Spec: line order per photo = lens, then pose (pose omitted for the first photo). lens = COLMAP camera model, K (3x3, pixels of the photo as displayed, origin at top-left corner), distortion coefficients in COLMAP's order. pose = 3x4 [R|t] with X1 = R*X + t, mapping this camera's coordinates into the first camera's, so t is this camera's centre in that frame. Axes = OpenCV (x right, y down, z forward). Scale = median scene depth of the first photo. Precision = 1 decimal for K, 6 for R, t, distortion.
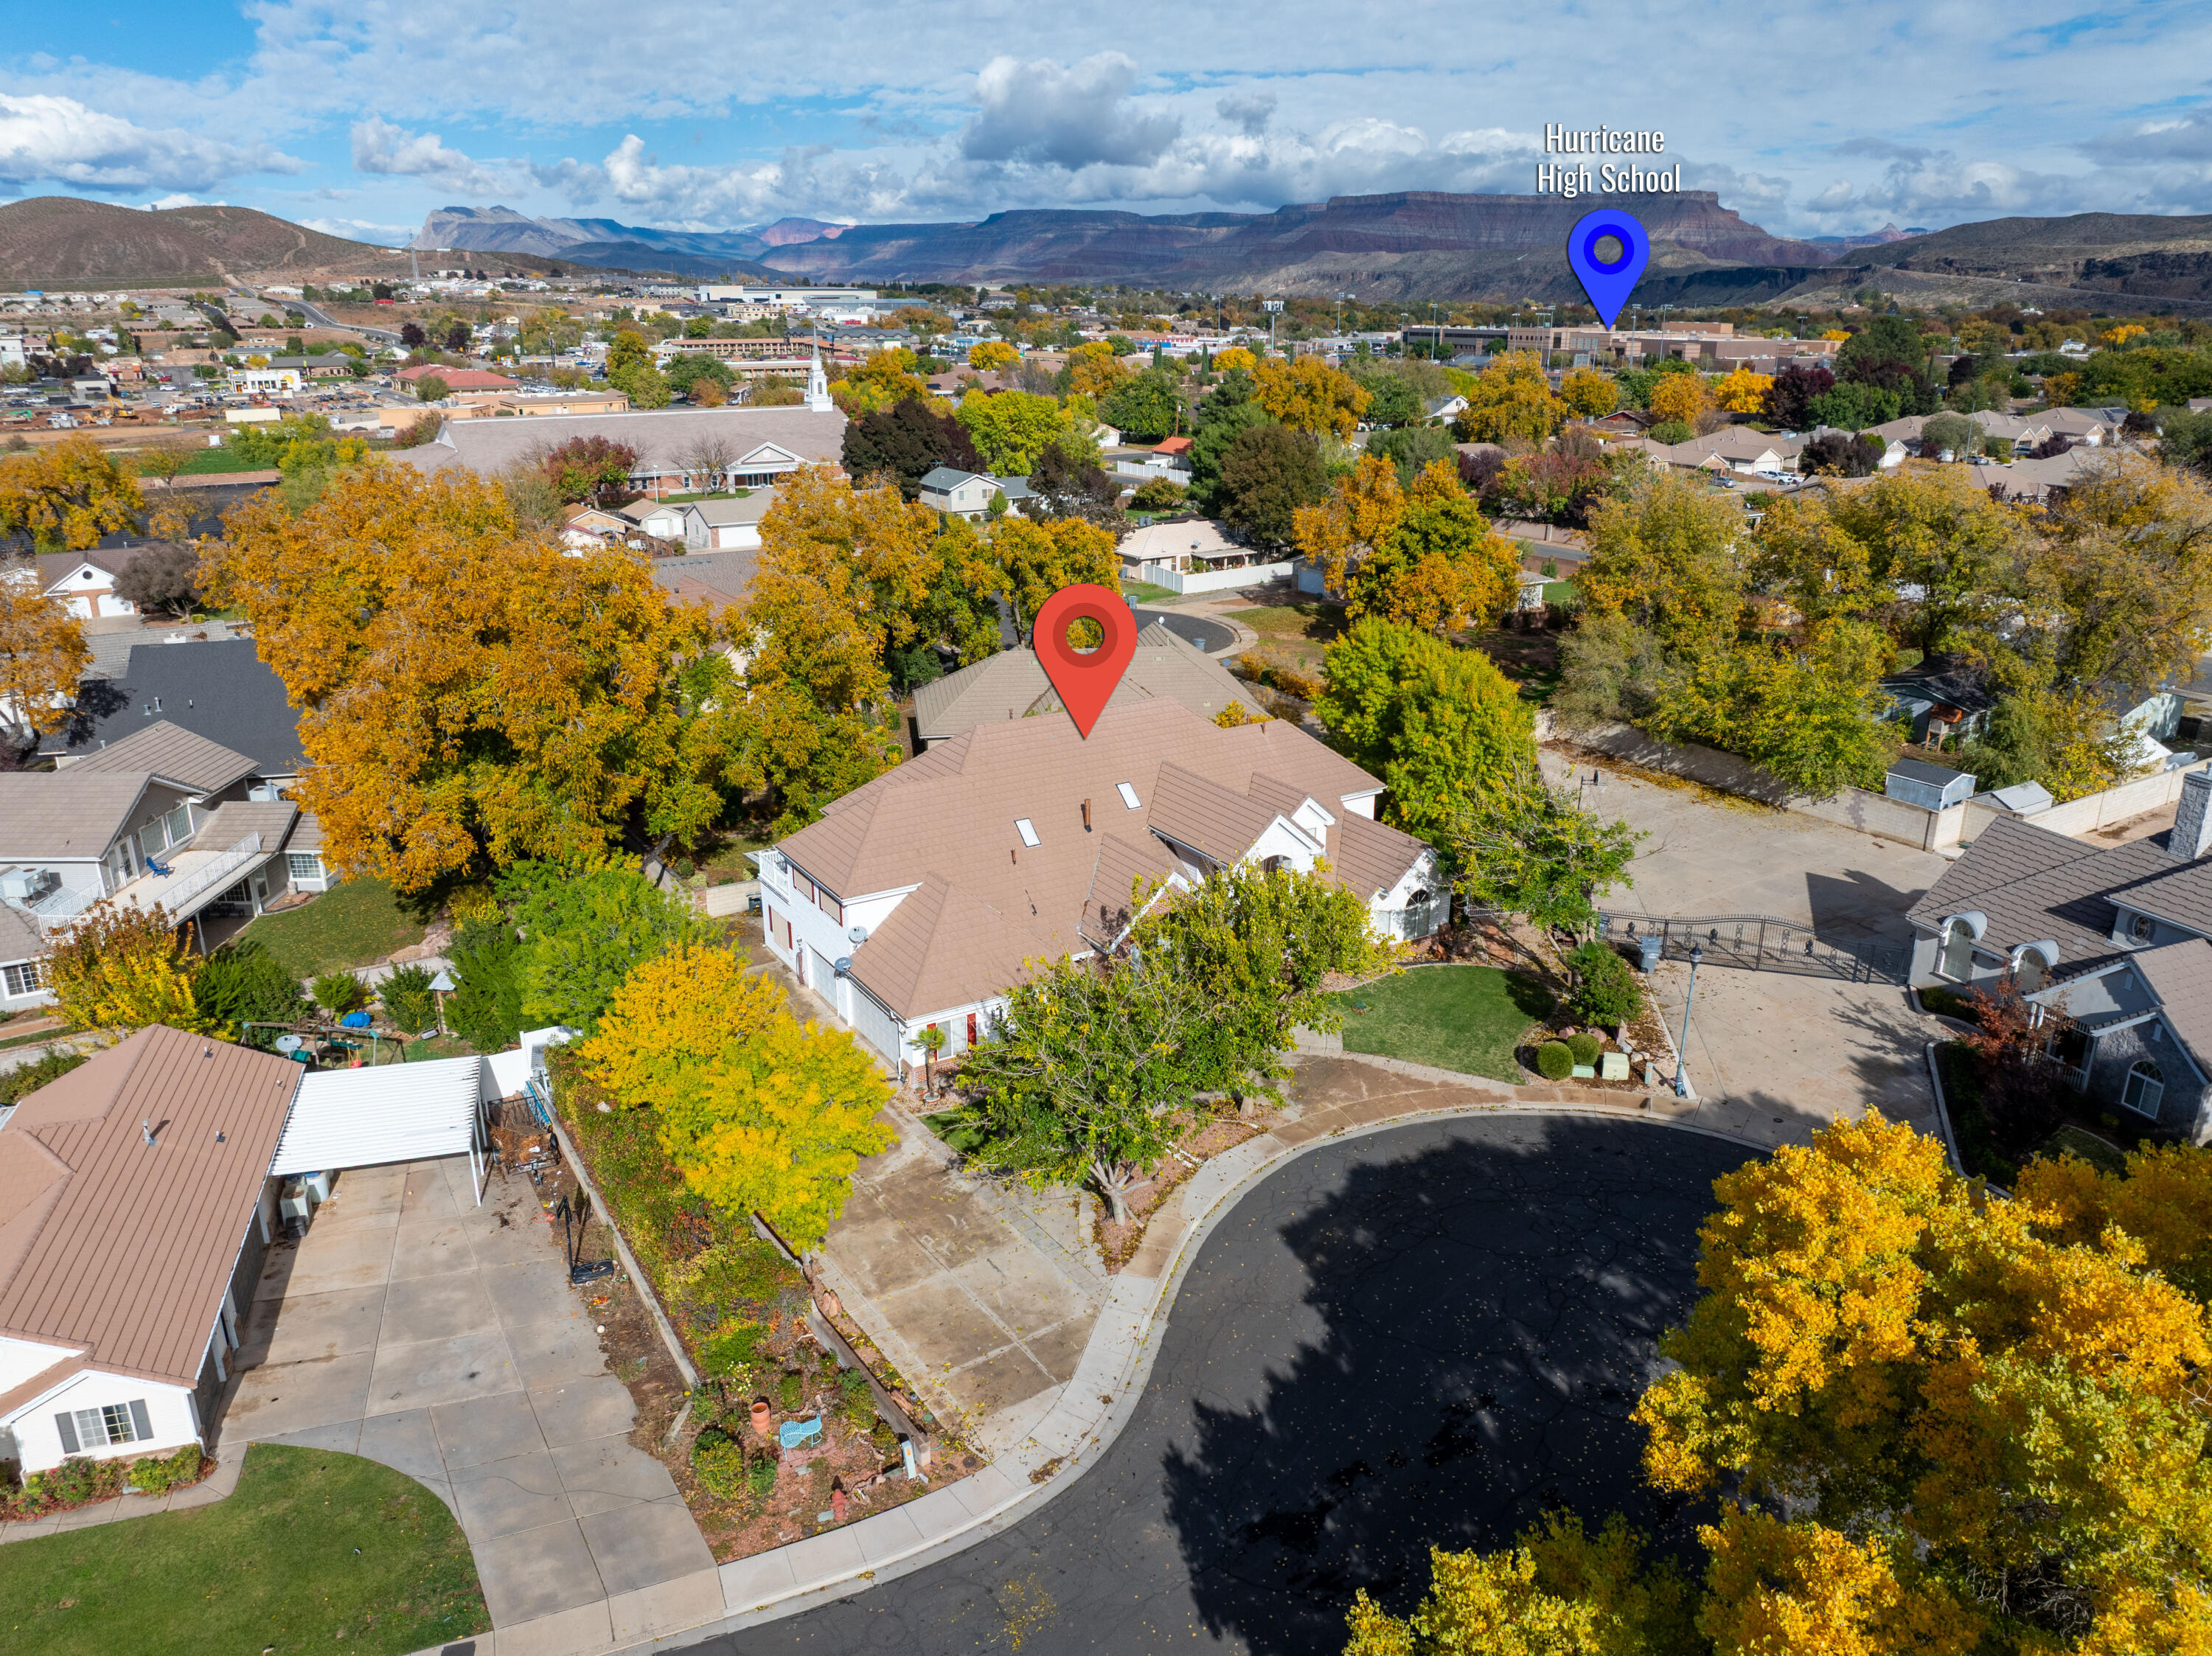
lens RADIAL K [[1559.9, 0, 1115.0], [0, 1559.9, 818.2], [0, 0, 1]] dist [-0.042284, 0.011125]
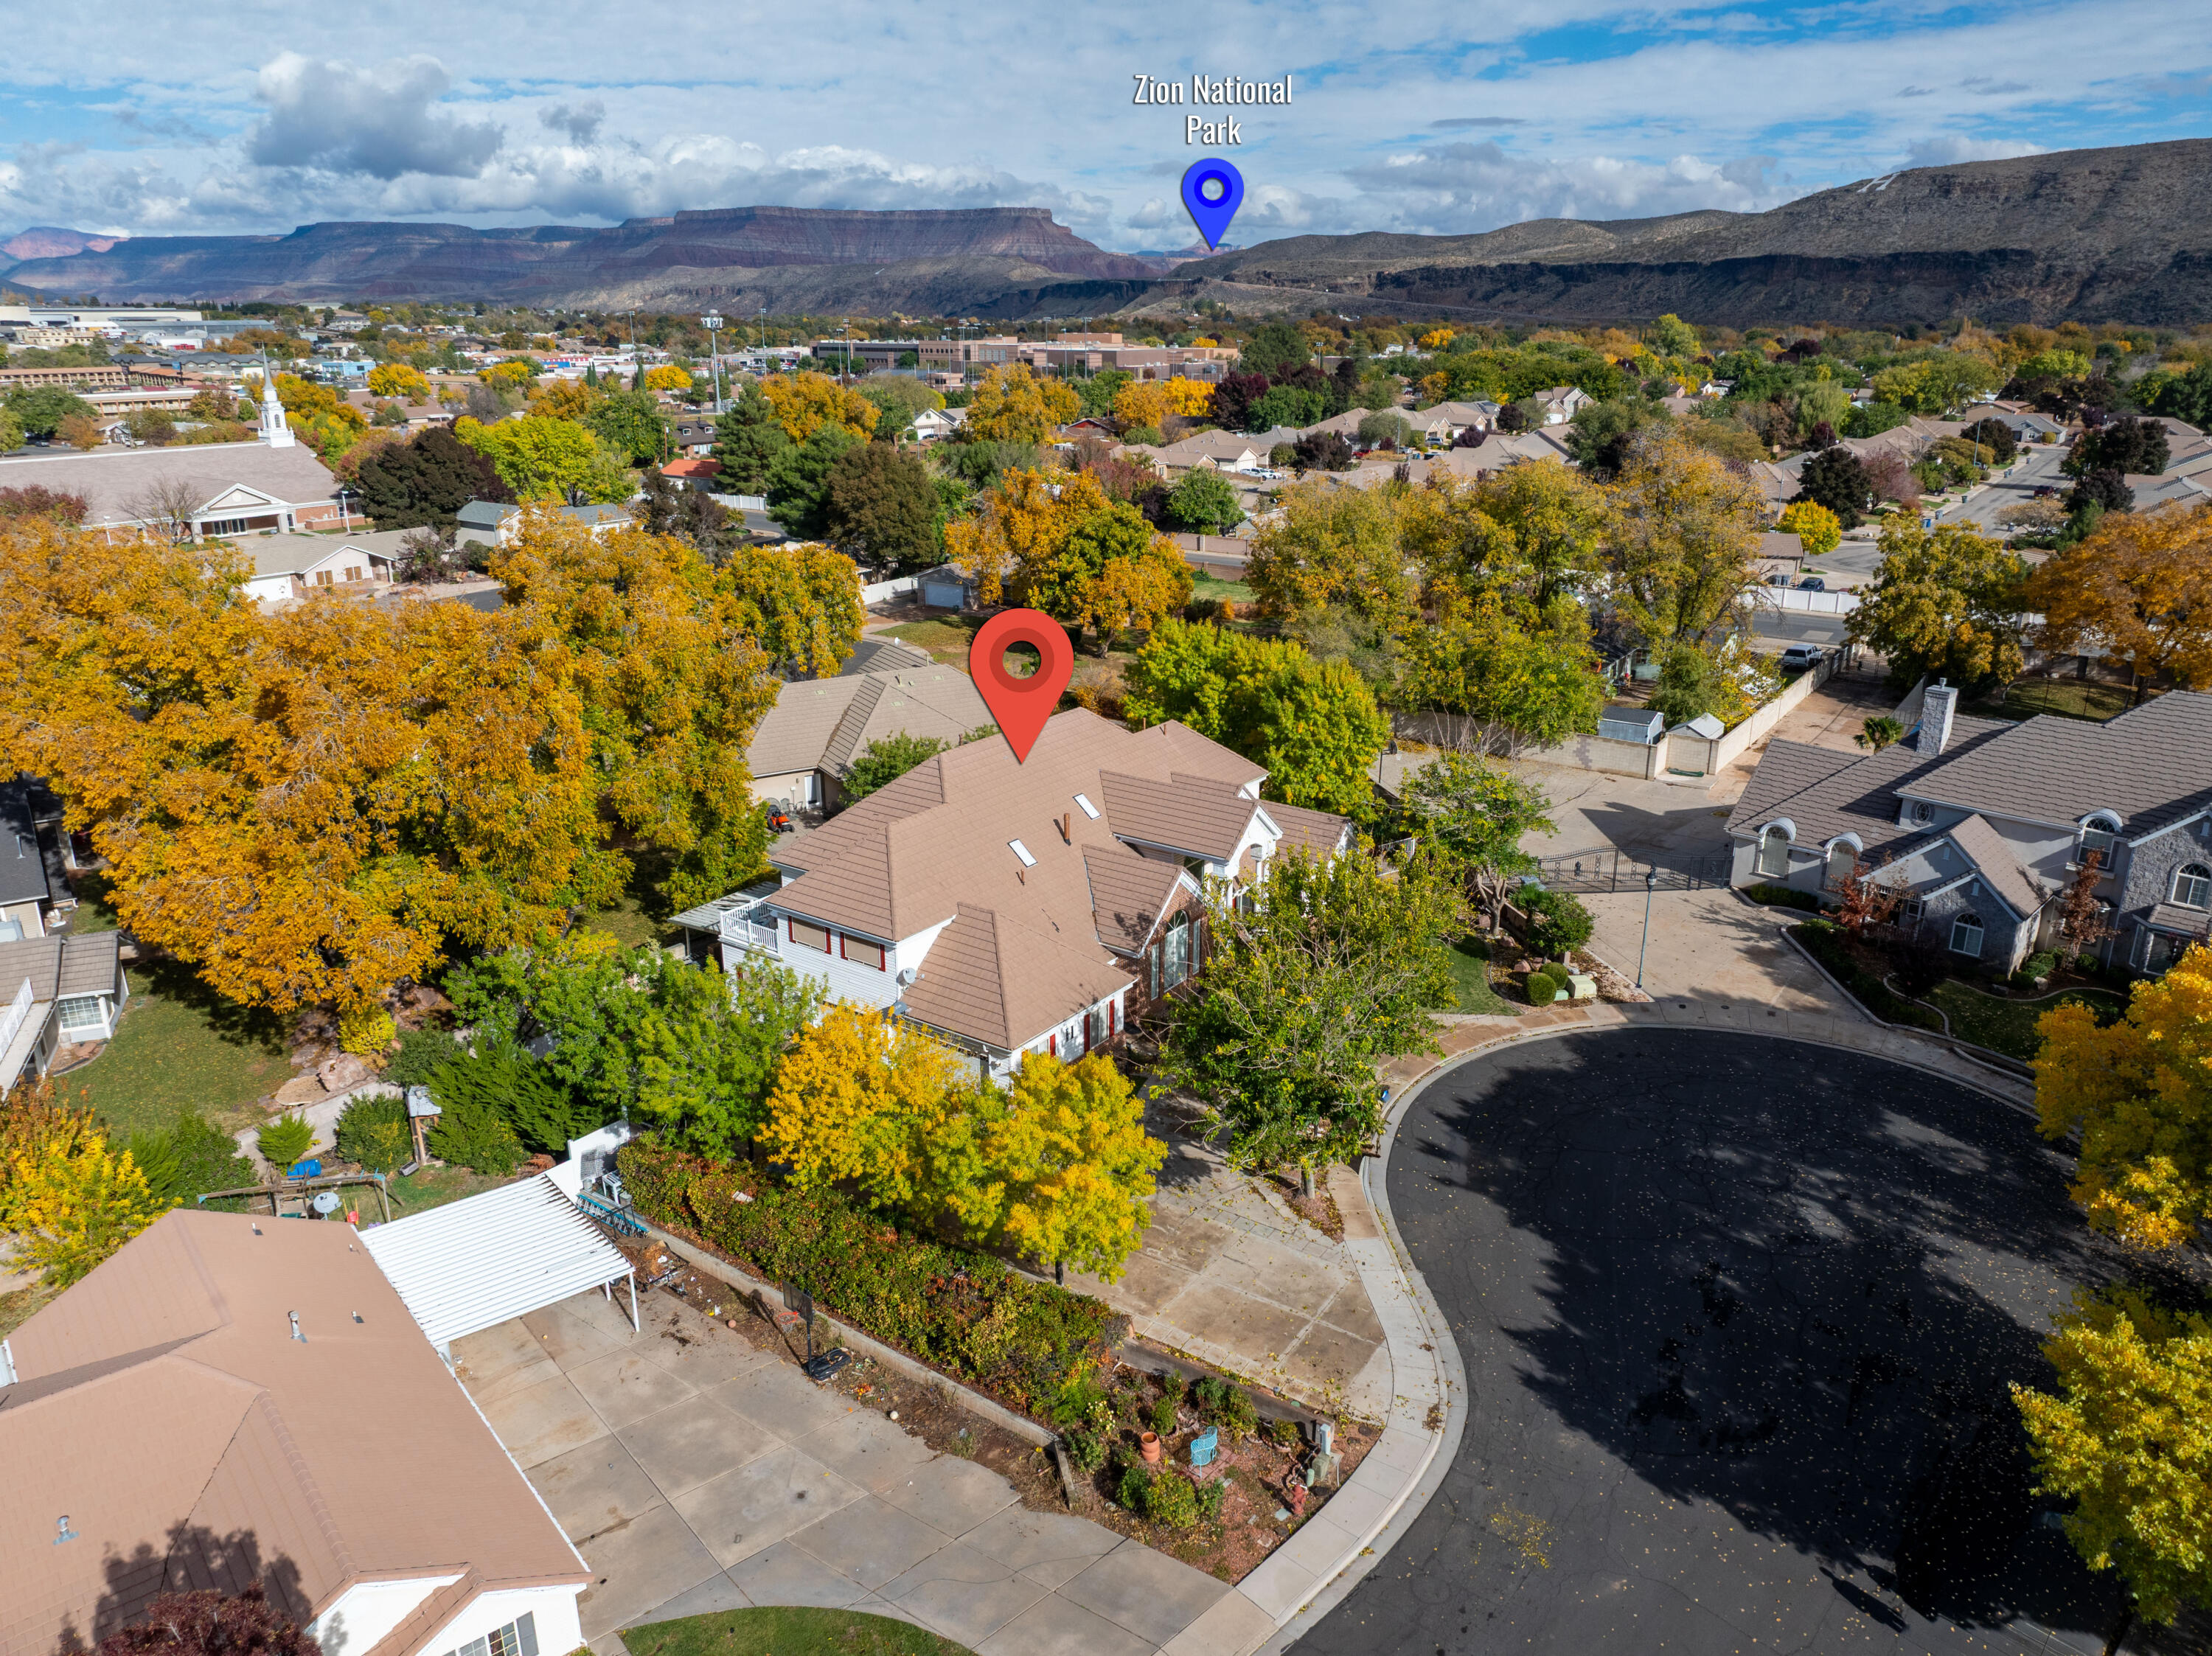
lens RADIAL K [[1559.9, 0, 1113.2], [0, 1559.9, 815.2], [0, 0, 1]] dist [-0.042284, 0.011125]
pose [[0.925912, -0.117131, 0.359121, -0.236381], [0.120747, 0.992606, 0.012428, -0.013355], [-0.357922, 0.031855, 0.933208, 0.027019]]
